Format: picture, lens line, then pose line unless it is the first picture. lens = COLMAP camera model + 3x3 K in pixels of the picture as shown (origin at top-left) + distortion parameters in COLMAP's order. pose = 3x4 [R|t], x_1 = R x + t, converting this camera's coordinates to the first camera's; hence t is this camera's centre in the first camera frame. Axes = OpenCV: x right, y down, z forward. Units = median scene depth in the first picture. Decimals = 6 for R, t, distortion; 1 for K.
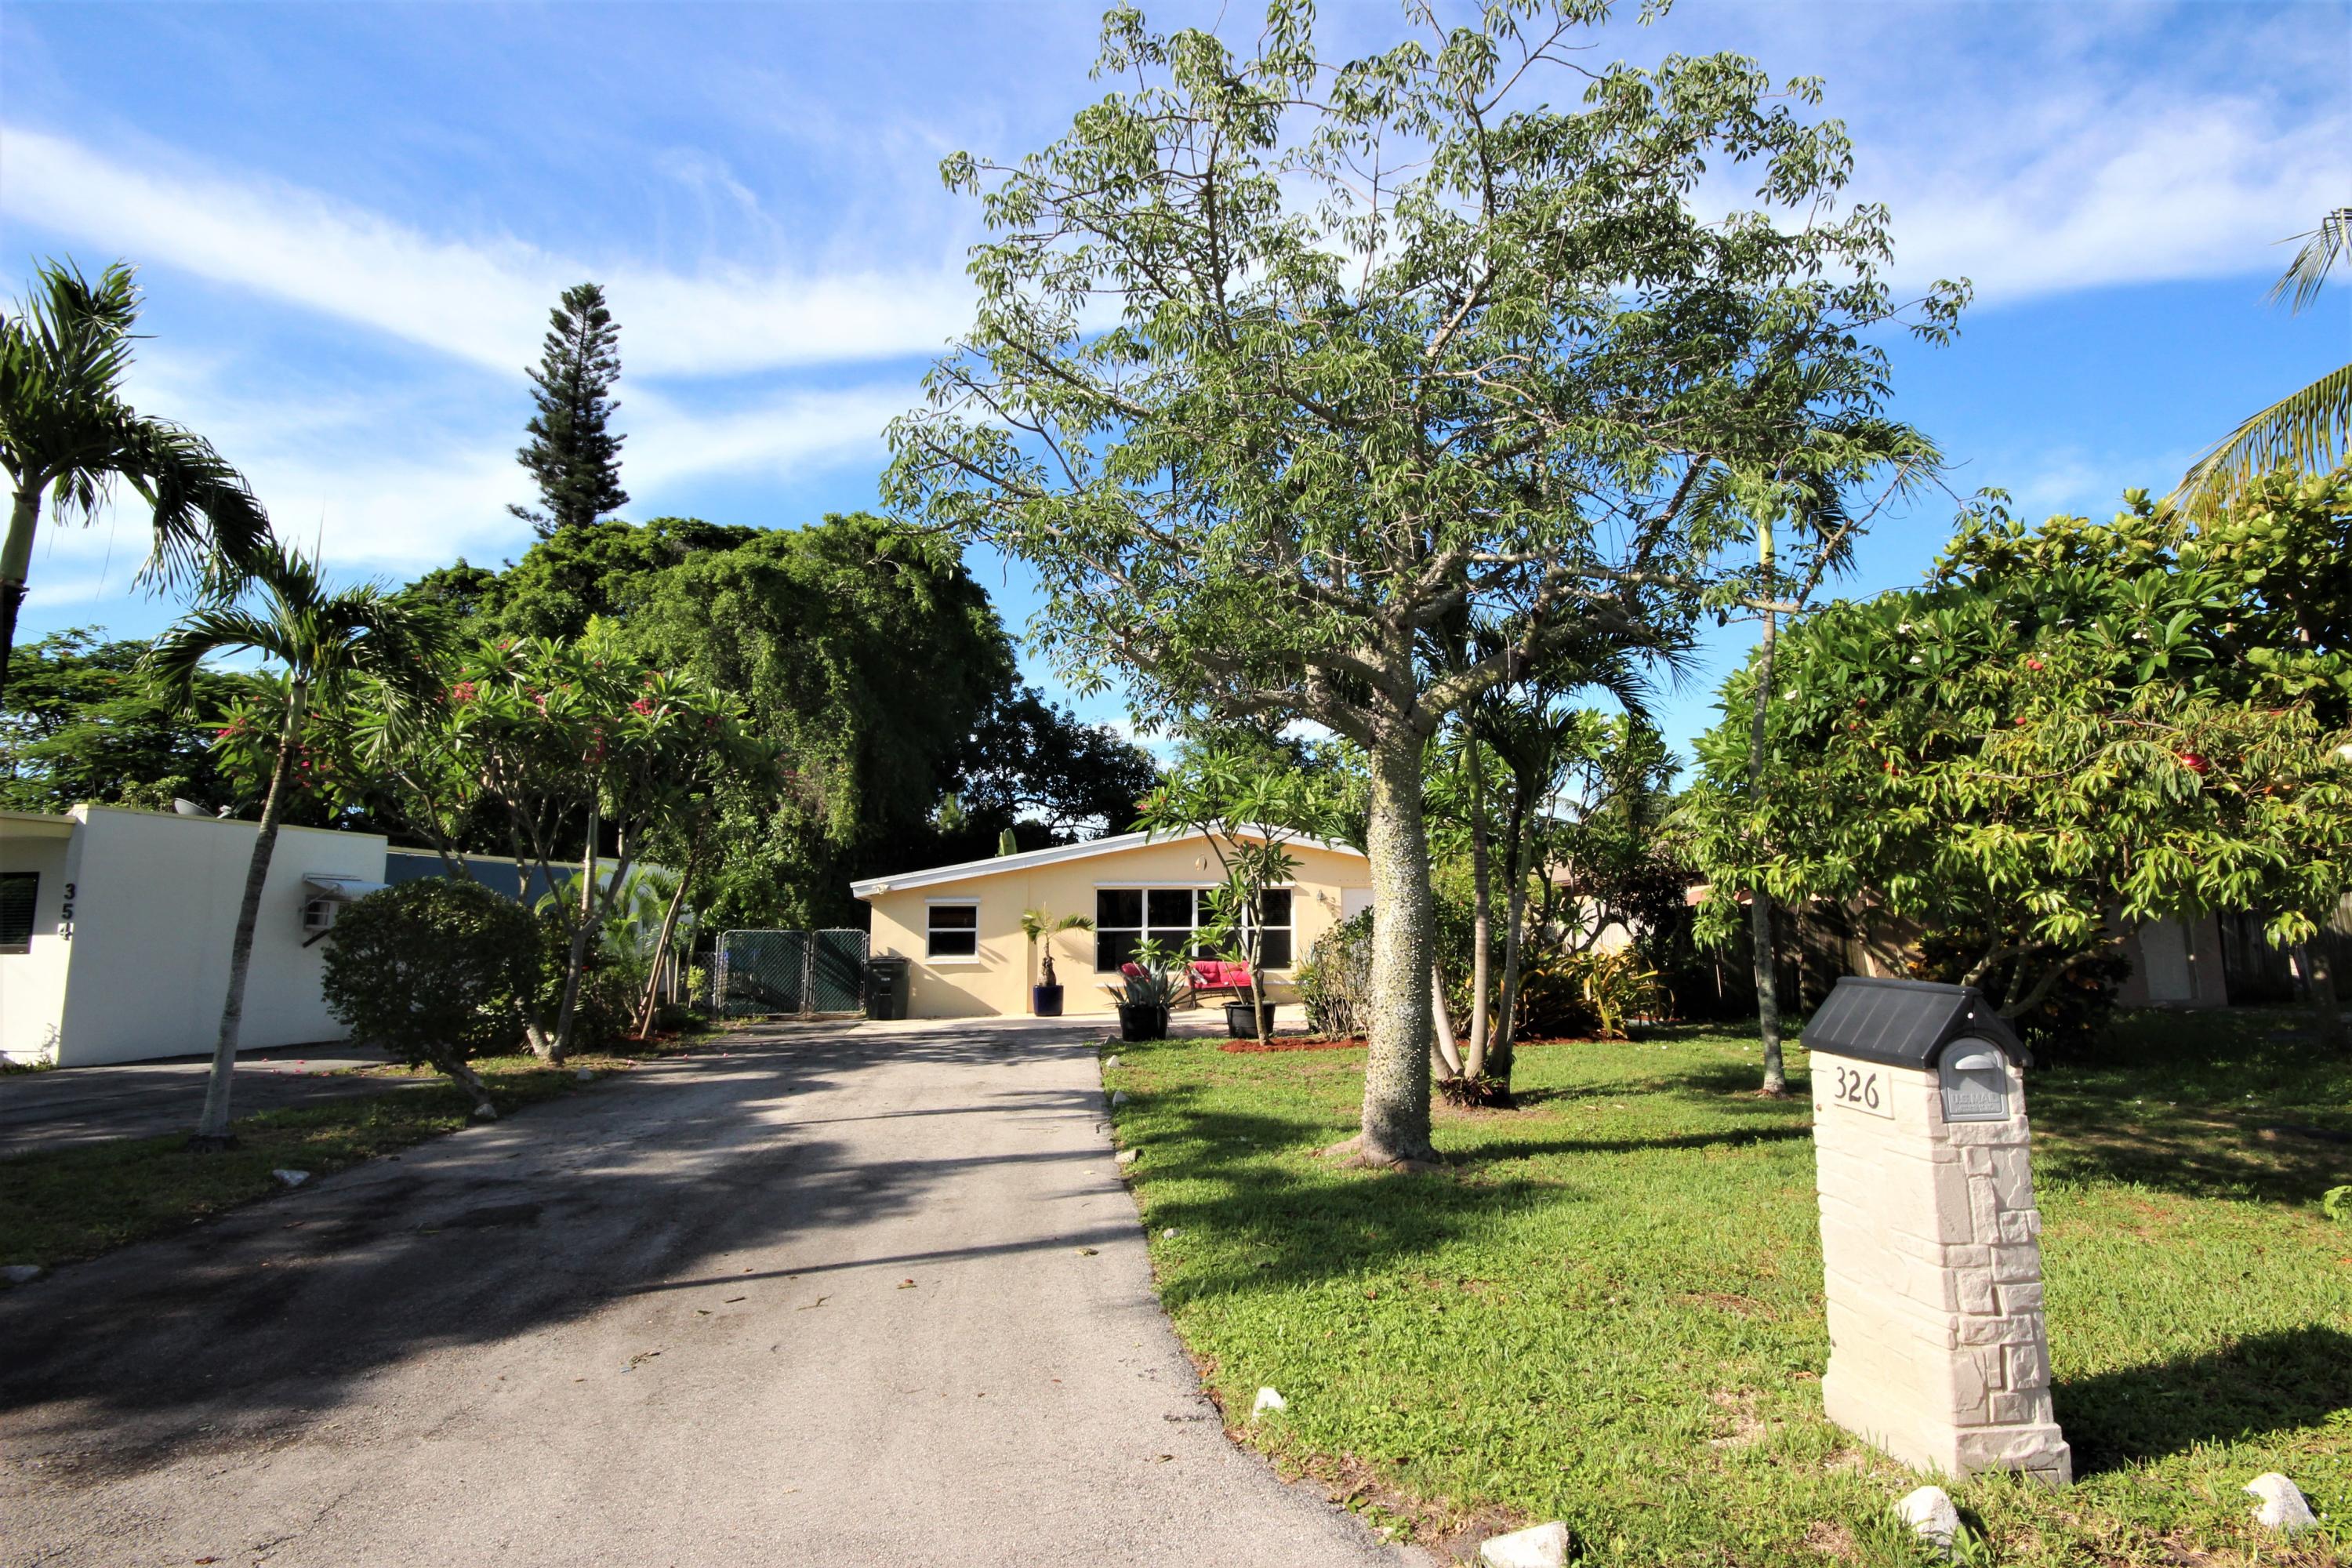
lens RADIAL K [[1194.7, 0, 1161.5], [0, 1194.7, 768.0], [0, 0, 1]] dist [0.005726, 0.000665]
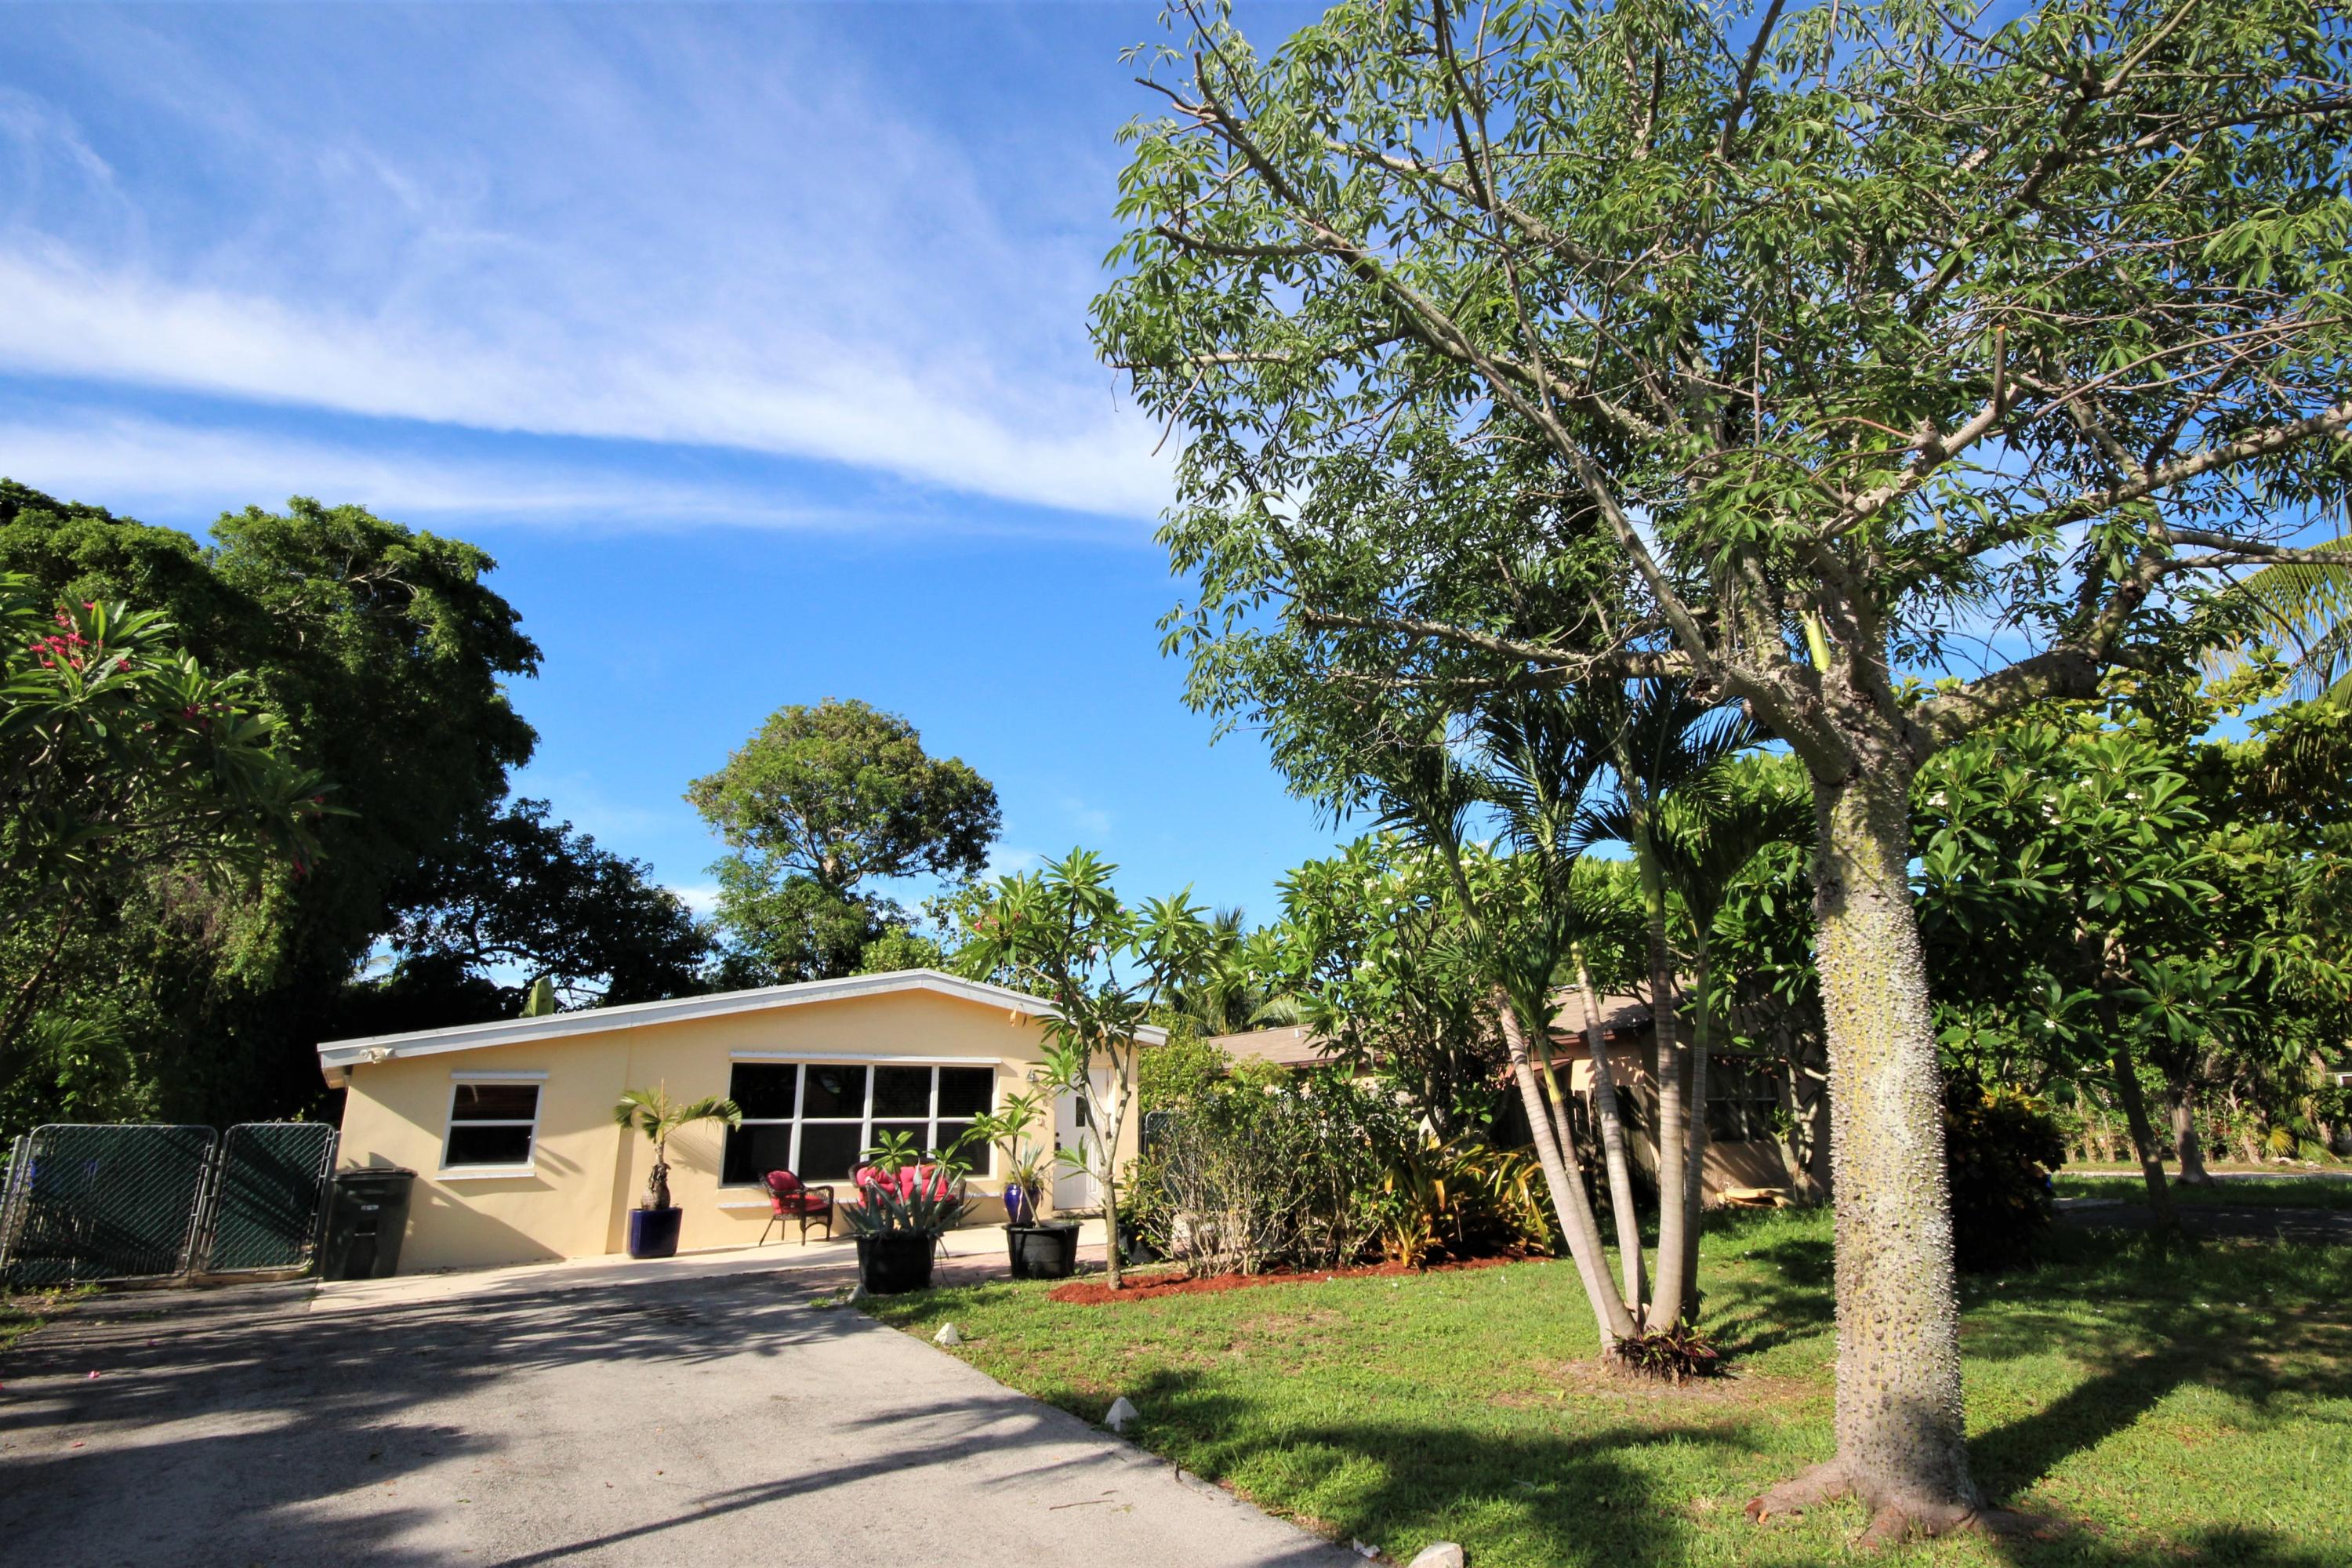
lens RADIAL K [[1238.9, 0, 1207.3], [0, 1238.9, 758.2], [0, 0, 1]] dist [0.013180, -0.012117]
pose [[0.891155, 0.124818, 0.436192, -0.117769], [-0.054193, 0.983814, -0.170802, 0.028692], [-0.450451, 0.128573, 0.883495, 0.171025]]
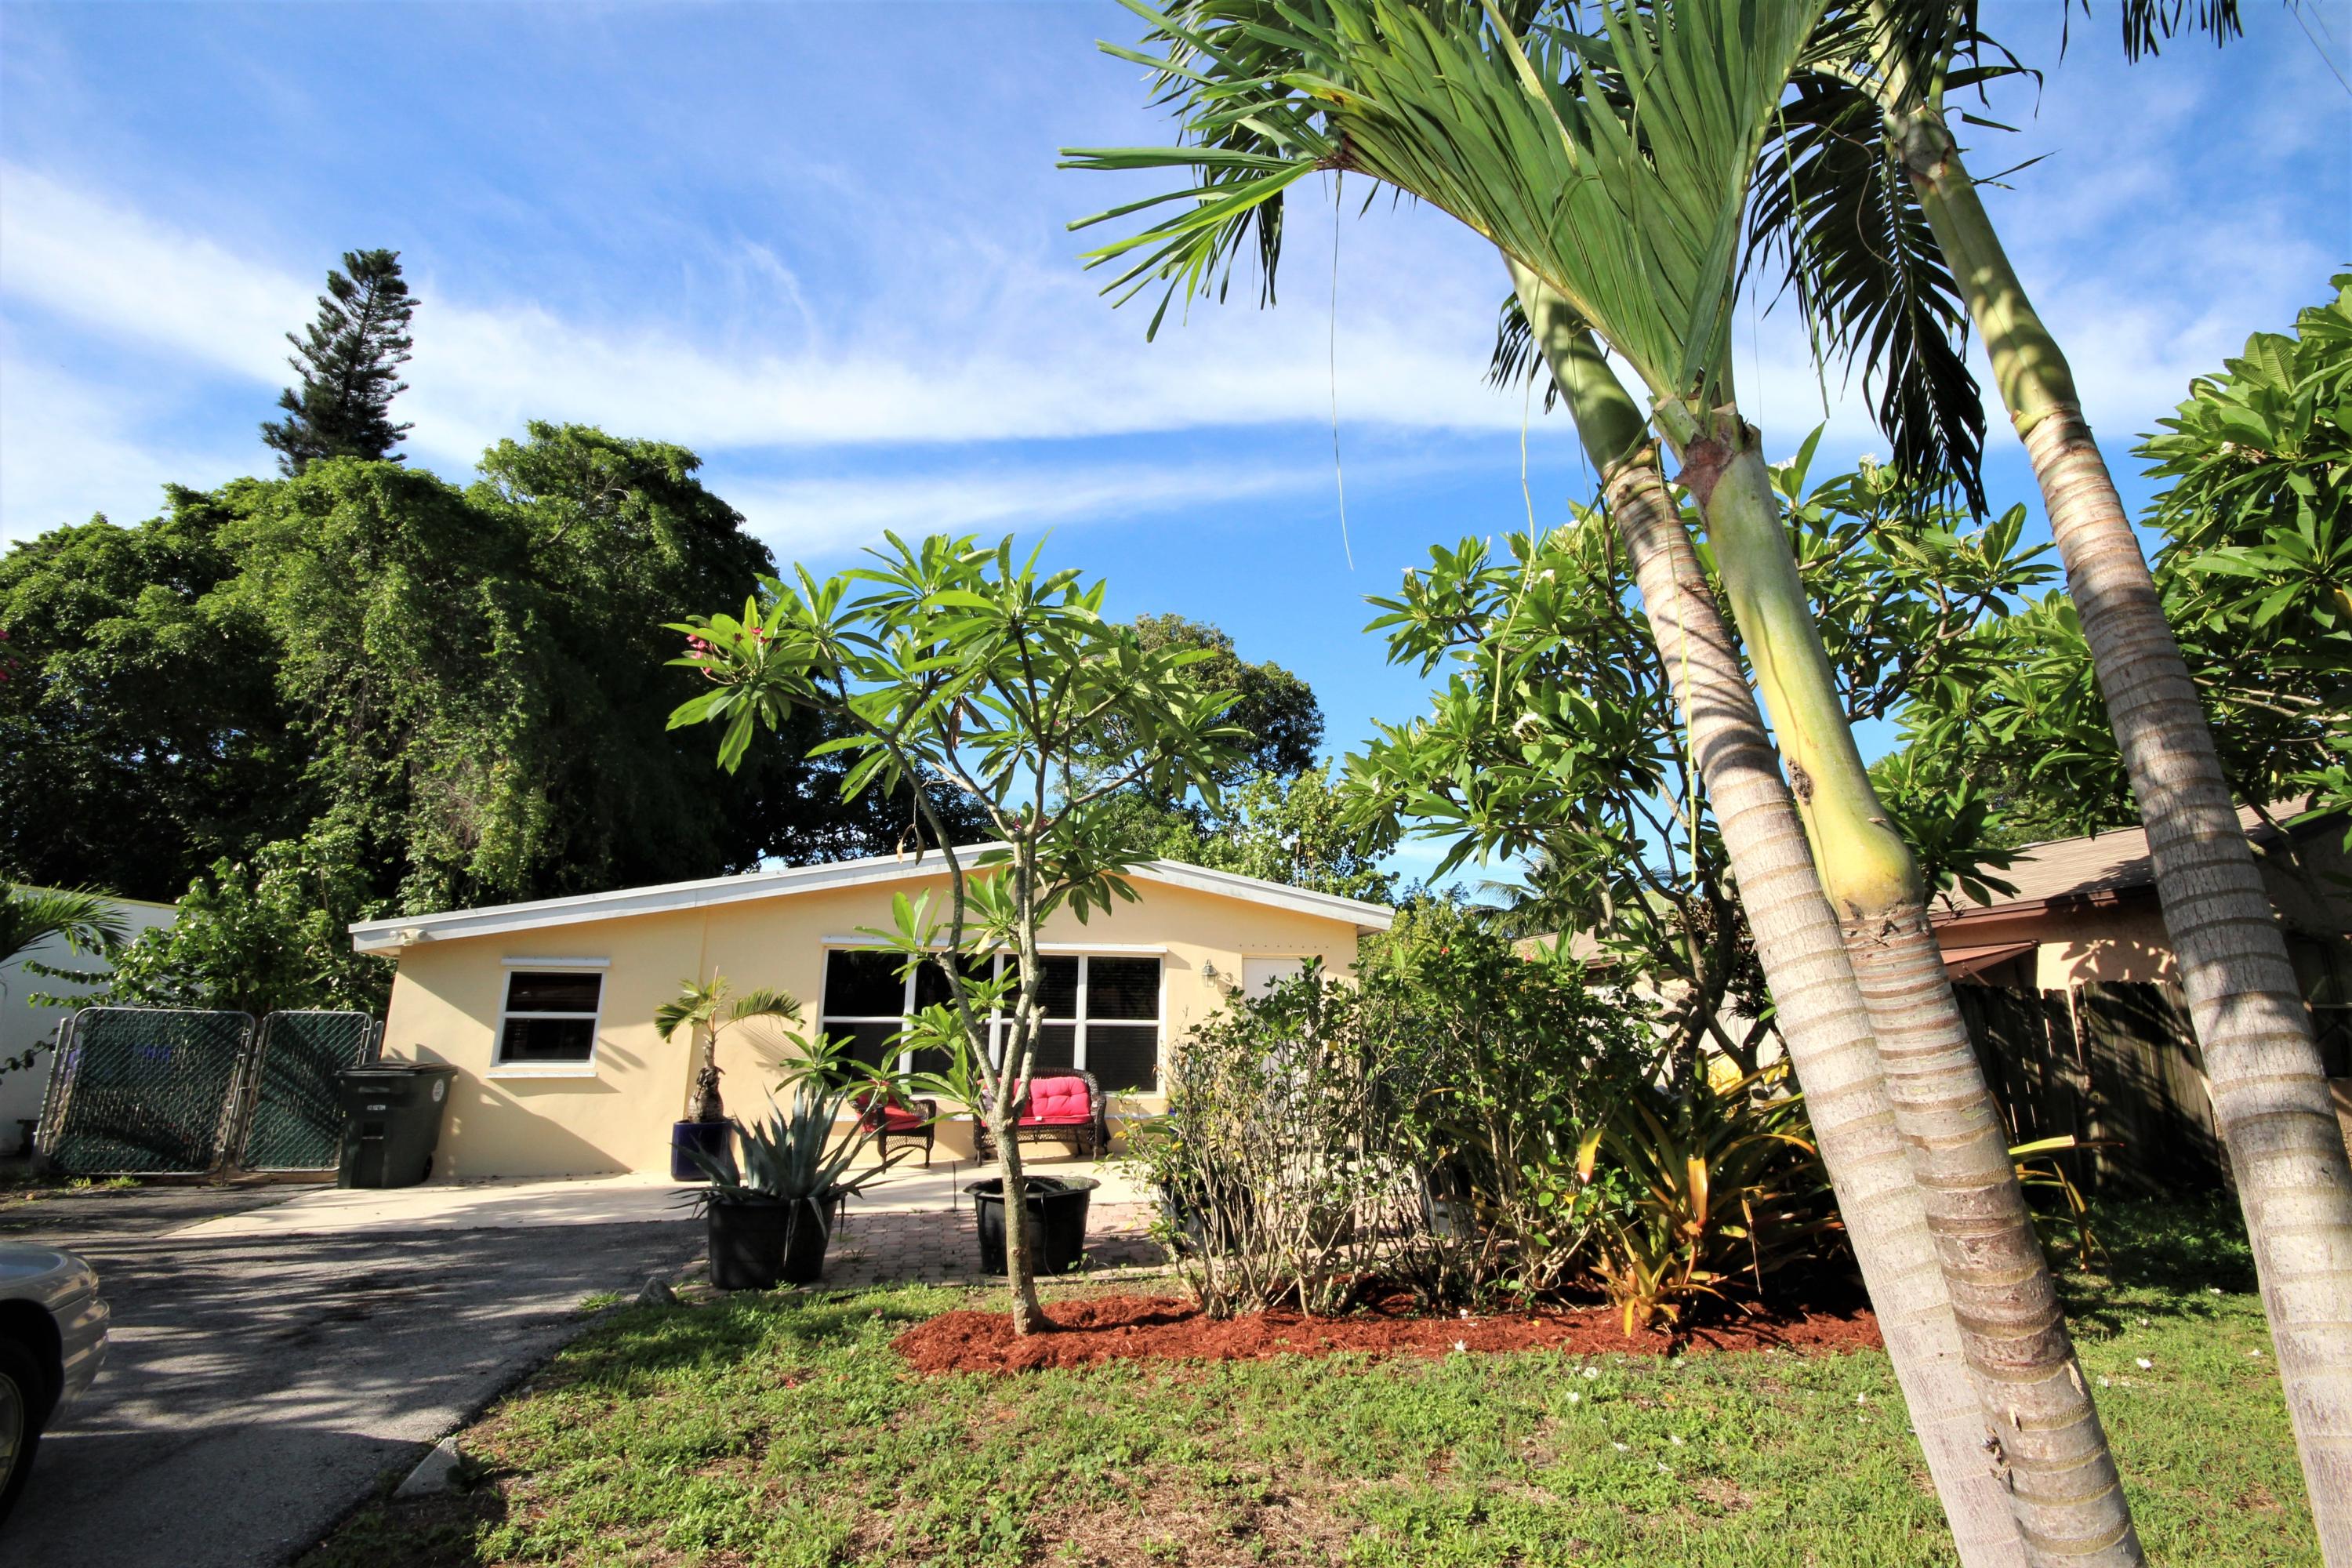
lens RADIAL K [[1107.6, 0, 1186.8], [0, 1107.6, 775.6], [0, 0, 1]] dist [-0.002673, 0.000416]
pose [[0.994746, 0.034174, 0.096496, 0.053111], [-0.025135, 0.995313, -0.093385, 0.051448], [-0.099235, 0.090469, 0.990943, 0.354627]]
